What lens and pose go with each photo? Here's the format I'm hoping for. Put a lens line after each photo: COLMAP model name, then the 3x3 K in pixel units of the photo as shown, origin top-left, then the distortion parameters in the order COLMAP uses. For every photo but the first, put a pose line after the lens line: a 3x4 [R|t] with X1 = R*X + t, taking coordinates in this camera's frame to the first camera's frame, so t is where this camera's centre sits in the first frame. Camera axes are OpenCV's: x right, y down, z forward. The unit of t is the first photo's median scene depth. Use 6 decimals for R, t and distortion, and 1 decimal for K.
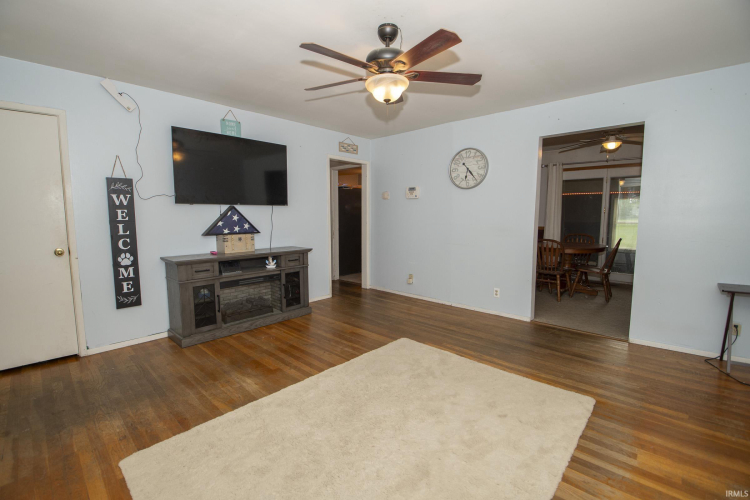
lens RADIAL K [[333.7, 0, 368.0], [0, 333.7, 248.3], [0, 0, 1]] dist [-0.006220, -0.011436]
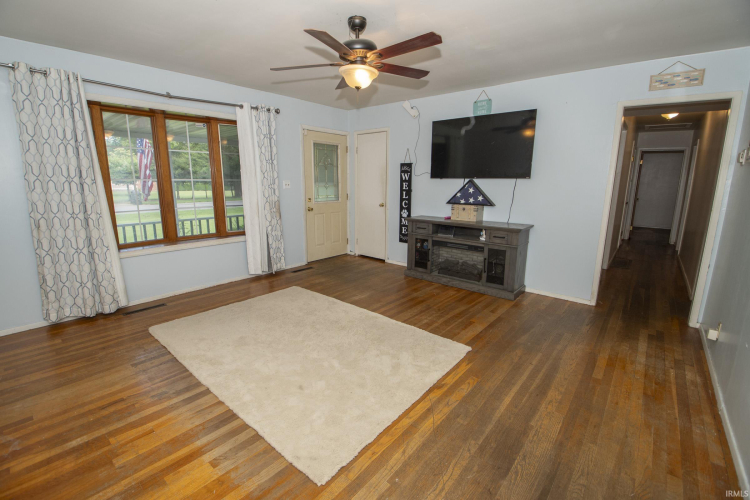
lens RADIAL K [[333.7, 0, 368.4], [0, 333.7, 251.1], [0, 0, 1]] dist [-0.006220, -0.011436]
pose [[0.033677, 0.211208, -0.976861, 0.823886], [-0.108665, 0.972395, 0.206497, -0.096430], [0.993508, 0.099196, 0.055698, 0.676277]]
